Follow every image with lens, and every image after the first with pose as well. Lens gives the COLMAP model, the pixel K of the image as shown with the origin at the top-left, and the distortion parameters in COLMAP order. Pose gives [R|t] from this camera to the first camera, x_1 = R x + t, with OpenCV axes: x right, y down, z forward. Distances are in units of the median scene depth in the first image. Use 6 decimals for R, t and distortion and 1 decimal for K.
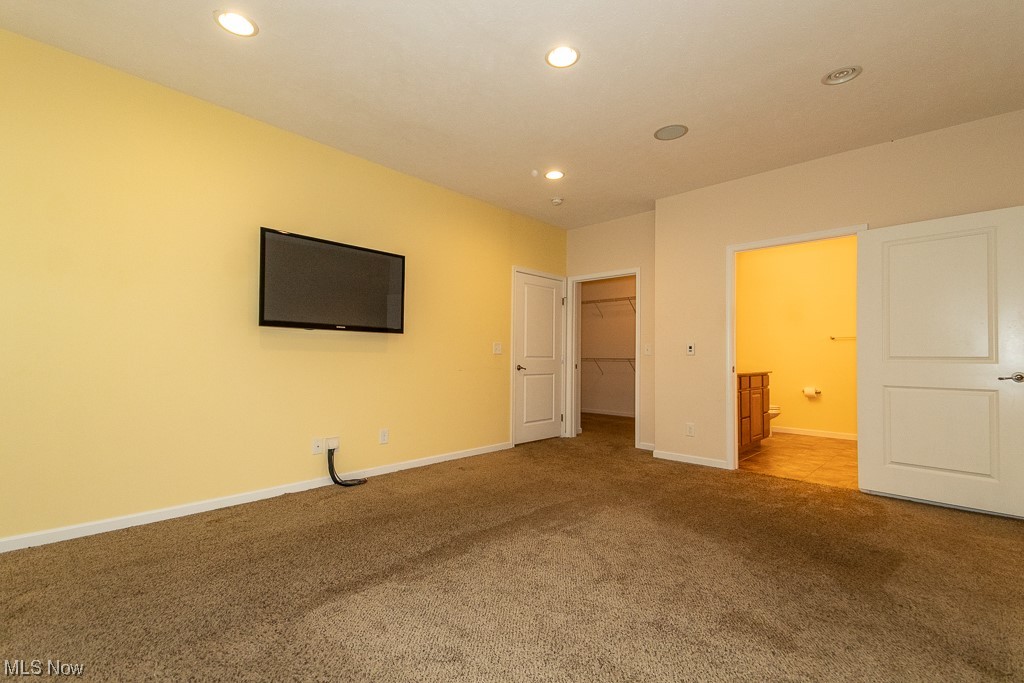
lens RADIAL K [[465.1, 0, 508.1], [0, 465.1, 346.0], [0, 0, 1]] dist [0.028611, -0.000154]
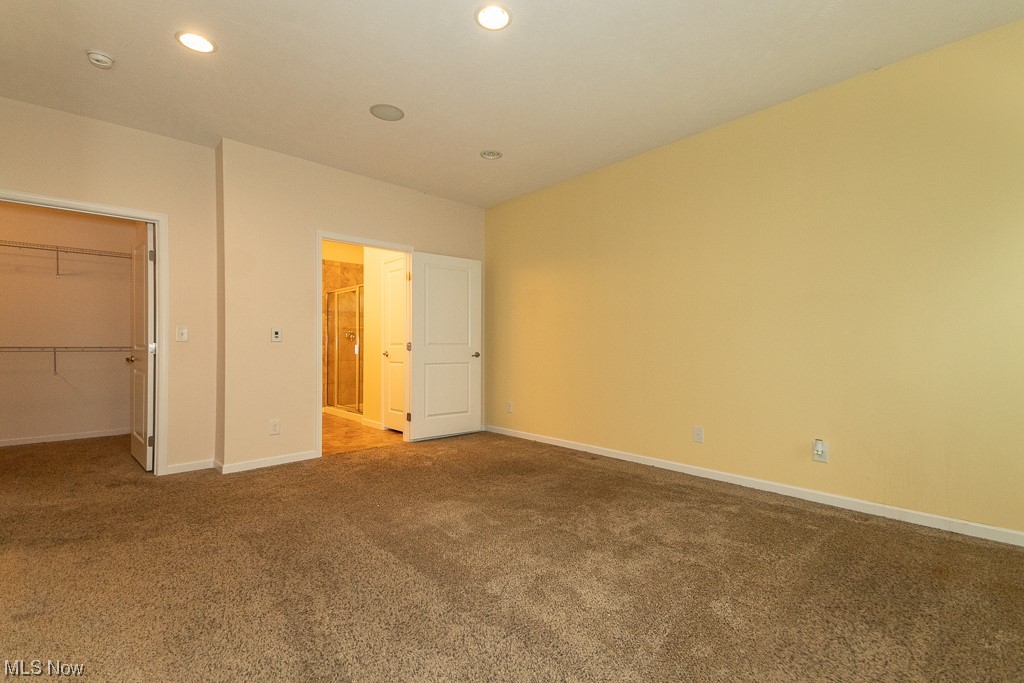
lens RADIAL K [[465.1, 0, 508.1], [0, 465.1, 346.0], [0, 0, 1]] dist [0.028611, -0.000154]
pose [[0.041220, -0.002813, 0.999146, -0.580904], [-0.019646, 0.999800, 0.003625, 0.019169], [-0.998957, -0.019779, 0.041156, 0.664267]]
